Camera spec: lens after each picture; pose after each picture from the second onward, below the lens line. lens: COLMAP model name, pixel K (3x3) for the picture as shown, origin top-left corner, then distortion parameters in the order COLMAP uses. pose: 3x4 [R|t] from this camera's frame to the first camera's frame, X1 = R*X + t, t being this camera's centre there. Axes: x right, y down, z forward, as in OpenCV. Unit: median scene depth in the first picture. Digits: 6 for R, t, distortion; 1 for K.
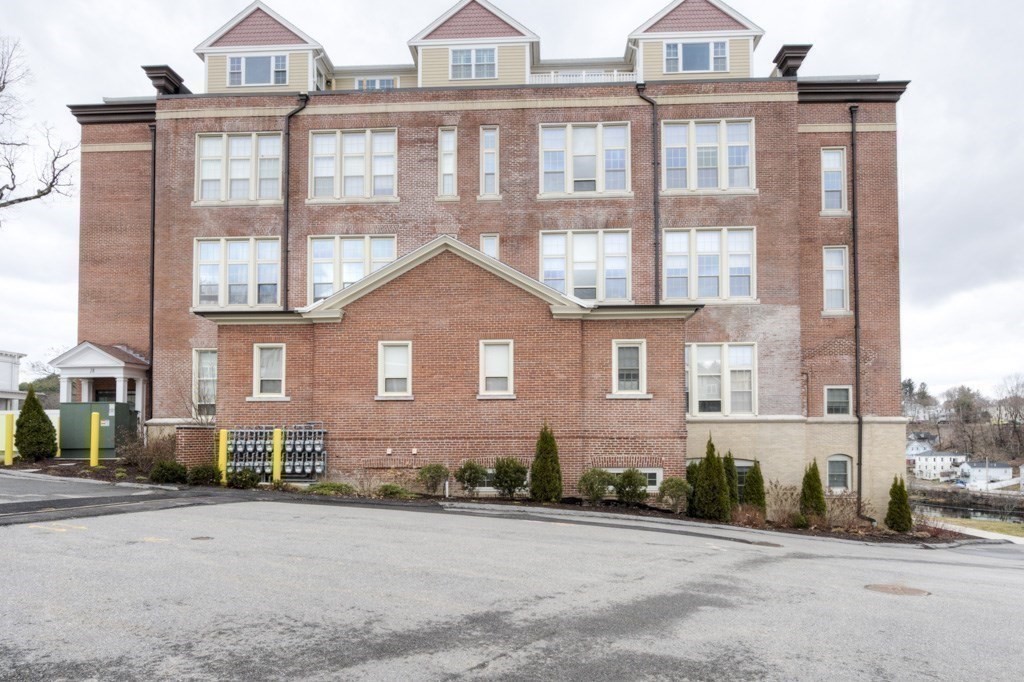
lens RADIAL K [[460.4, 0, 512.0], [0, 460.4, 270.9], [0, 0, 1]] dist [-0.007478, -0.000205]
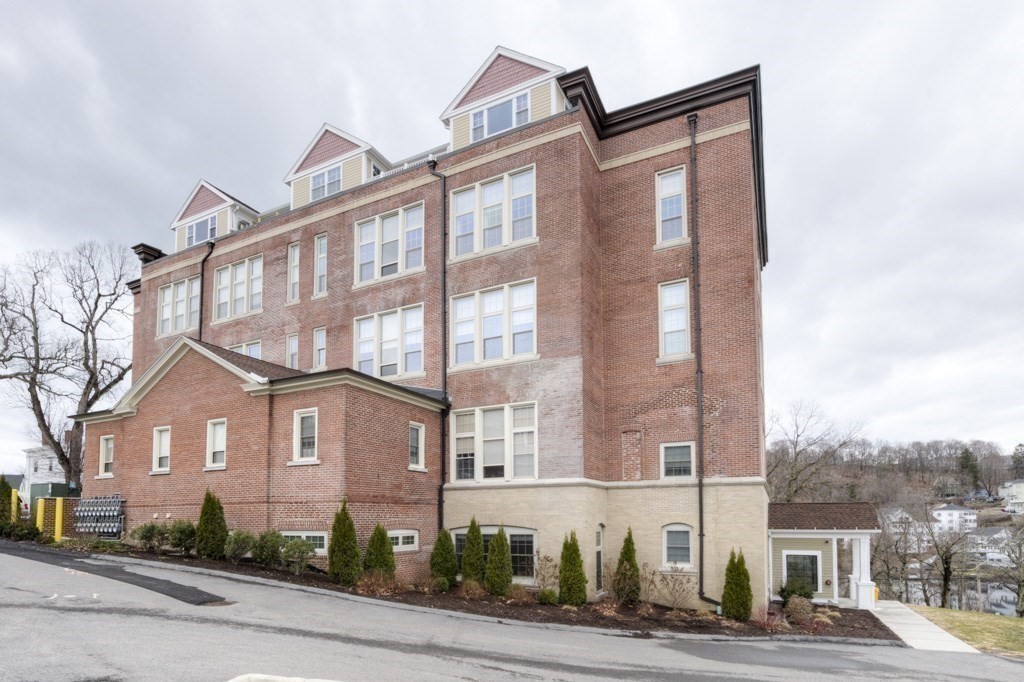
lens RADIAL K [[417.7, 0, 520.3], [0, 417.7, 360.1], [0, 0, 1]] dist [-0.008453, -0.000070]
pose [[0.939193, -0.124865, -0.319883, 0.731184], [0.121516, 0.992121, -0.030494, 0.089639], [0.321170, -0.010231, 0.946966, 0.180794]]
